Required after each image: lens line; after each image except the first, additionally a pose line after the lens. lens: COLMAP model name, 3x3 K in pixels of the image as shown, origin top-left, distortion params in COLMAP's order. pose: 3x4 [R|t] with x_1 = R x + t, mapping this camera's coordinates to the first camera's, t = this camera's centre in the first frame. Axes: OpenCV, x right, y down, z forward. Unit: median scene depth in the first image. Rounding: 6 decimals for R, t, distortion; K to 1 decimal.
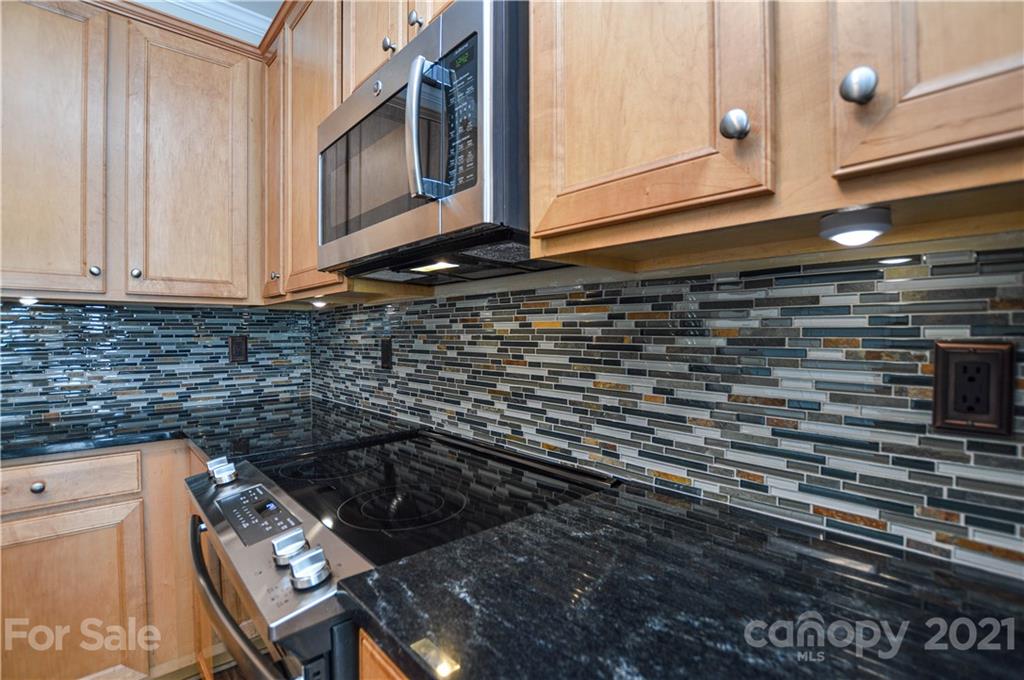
lens RADIAL K [[476.7, 0, 508.0], [0, 476.7, 341.5], [0, 0, 1]] dist [-0.029344, 0.001973]
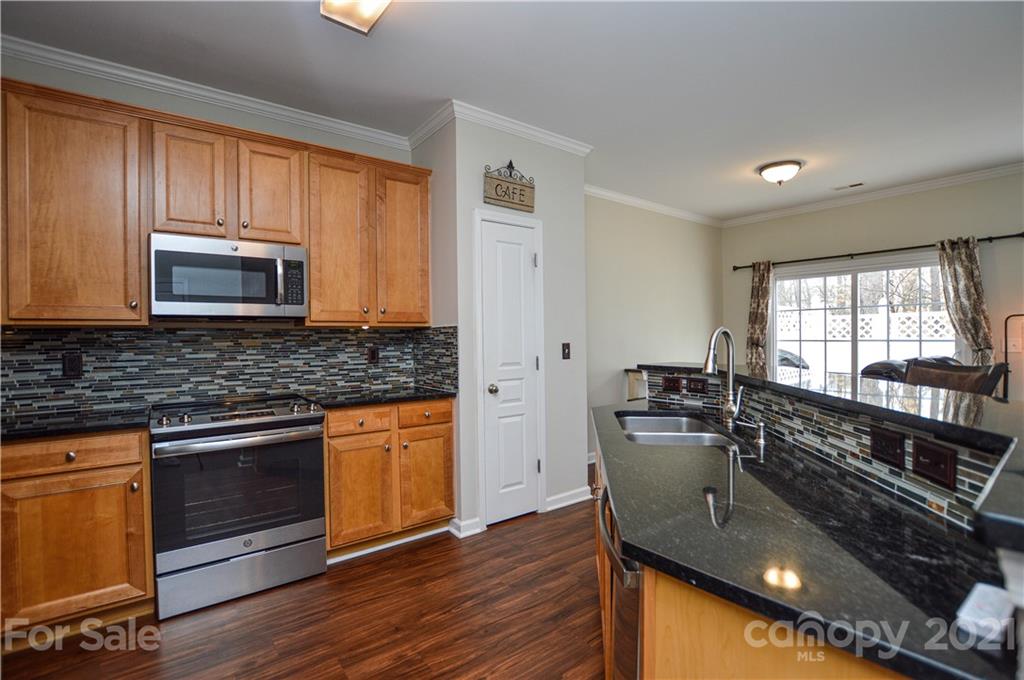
lens RADIAL K [[476.7, 0, 525.6], [0, 476.7, 344.3], [0, 0, 1]] dist [-0.029344, 0.001973]
pose [[0.055750, -0.012036, 0.998372, -1.746607], [0.028686, 0.999534, 0.010448, -0.012525], [-0.998033, 0.028057, 0.056069, -0.426492]]
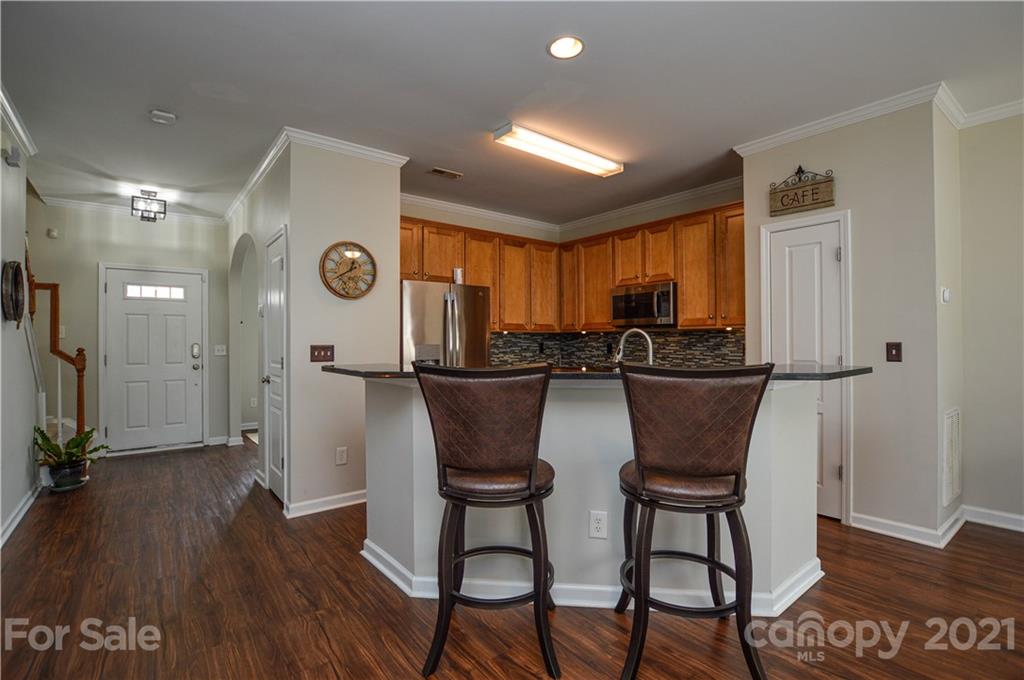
lens RADIAL K [[476.7, 0, 510.0], [0, 476.7, 336.3], [0, 0, 1]] dist [-0.029344, 0.001973]
pose [[0.998675, -0.002437, -0.051406, -0.864571], [0.000998, 0.999607, -0.028003, 0.037360], [0.051454, 0.027915, 0.998285, -2.476926]]
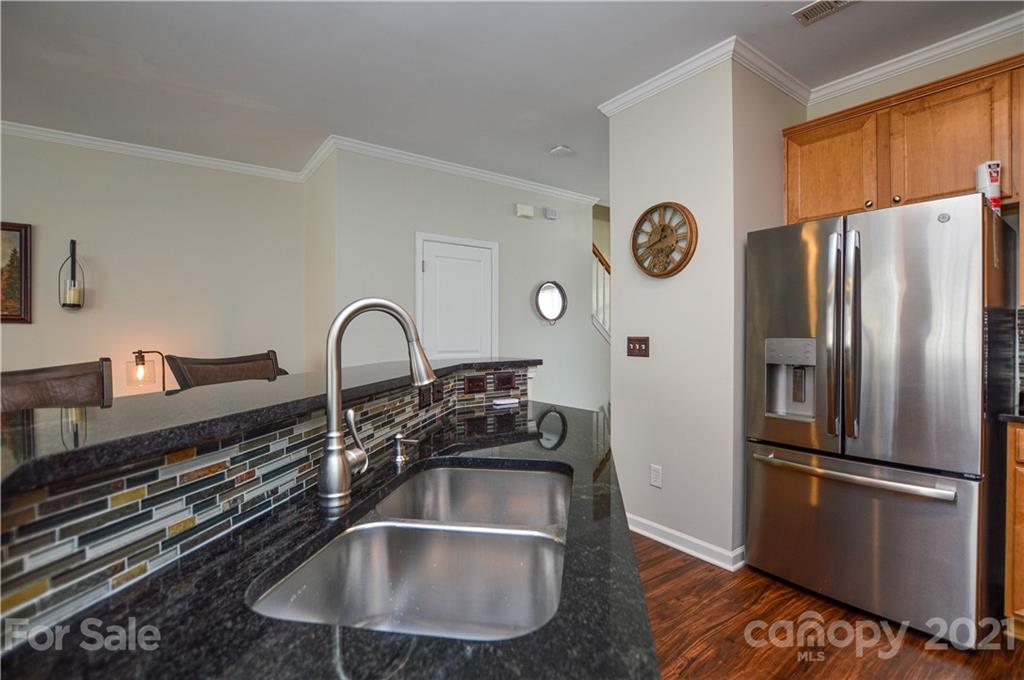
lens RADIAL K [[476.7, 0, 510.0], [0, 476.7, 340.1], [0, 0, 1]] dist [-0.029344, 0.001973]
pose [[-0.094201, 0.011364, -0.995488, 0.074996], [-0.015060, 0.999804, 0.012838, 0.011267], [0.995439, 0.016201, -0.094012, -0.598917]]
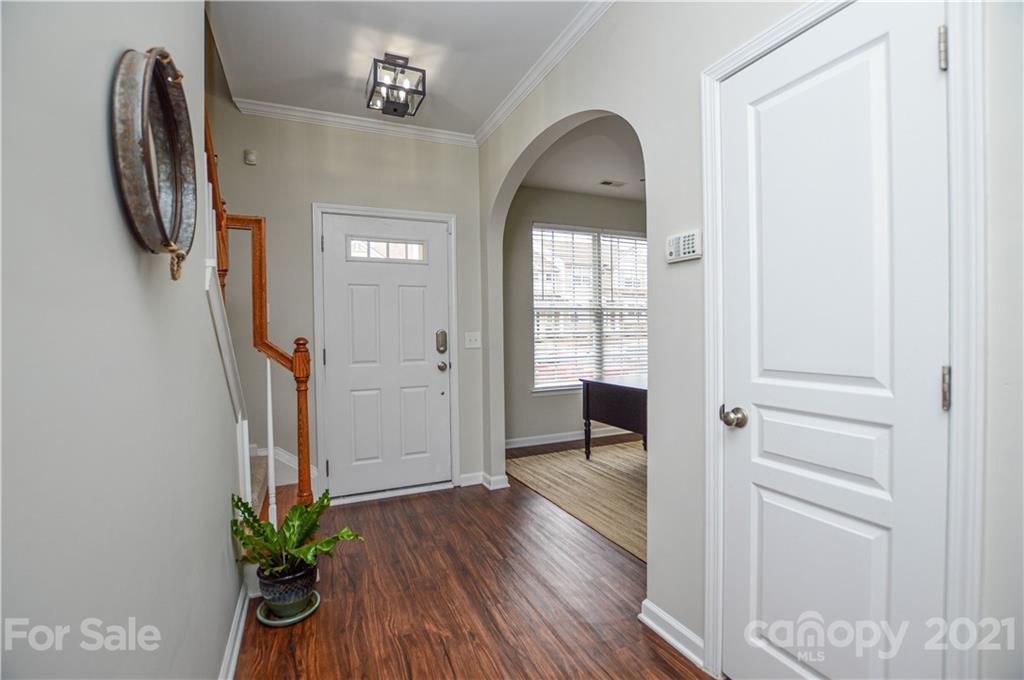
lens RADIAL K [[458.5, 0, 508.8], [0, 458.5, 337.2], [0, 0, 1]] dist [-0.029150, 0.001118]
pose [[0.953554, -0.001541, -0.301218, -2.452660], [0.001828, 0.999998, 0.000672, 0.023808], [0.301216, -0.001192, 0.953555, -1.061909]]
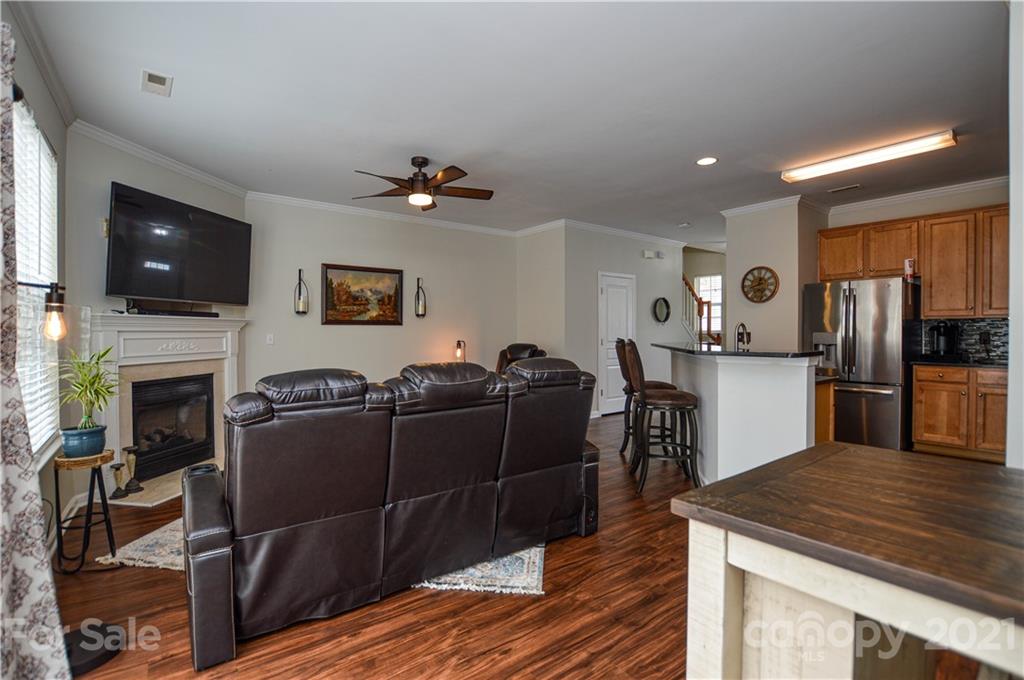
lens RADIAL K [[476.7, 0, 509.9], [0, 476.7, 338.8], [0, 0, 1]] dist [-0.029344, 0.001973]
pose [[-0.071029, 0.017475, -0.997321, 2.017679], [-0.012072, 0.999758, 0.018377, 0.023134], [0.997401, 0.013345, -0.070800, -1.862441]]
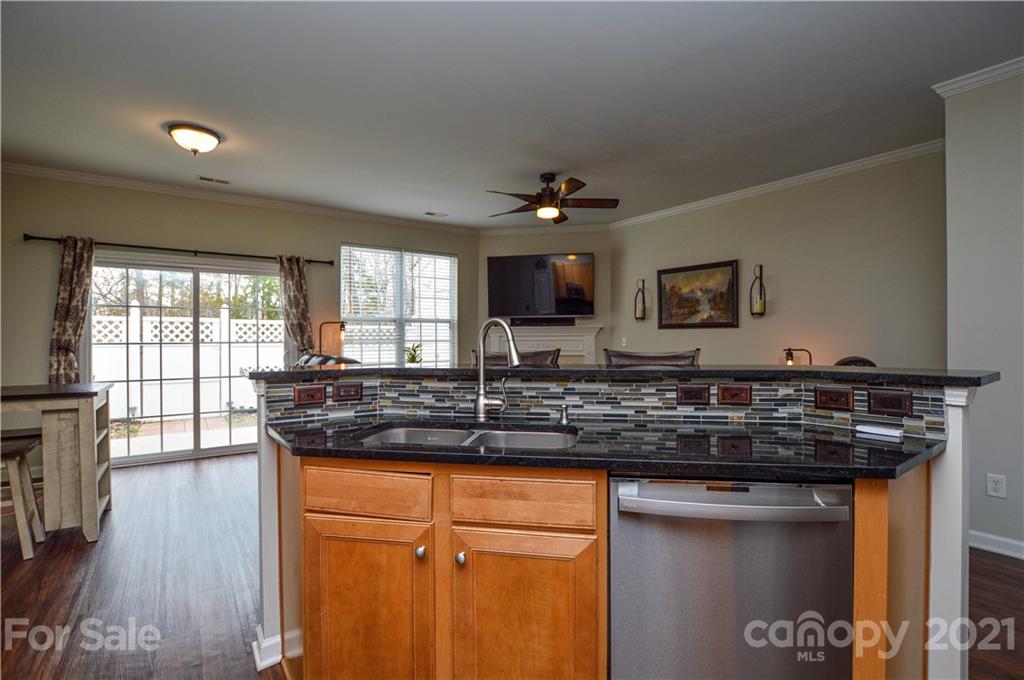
lens RADIAL K [[476.7, 0, 503.4], [0, 476.7, 334.1], [0, 0, 1]] dist [-0.029344, 0.001973]
pose [[-0.992916, 0.008169, 0.118541, -0.683371], [0.009227, 0.999922, 0.008377, -0.003645], [-0.118463, 0.009411, -0.992914, 0.319253]]
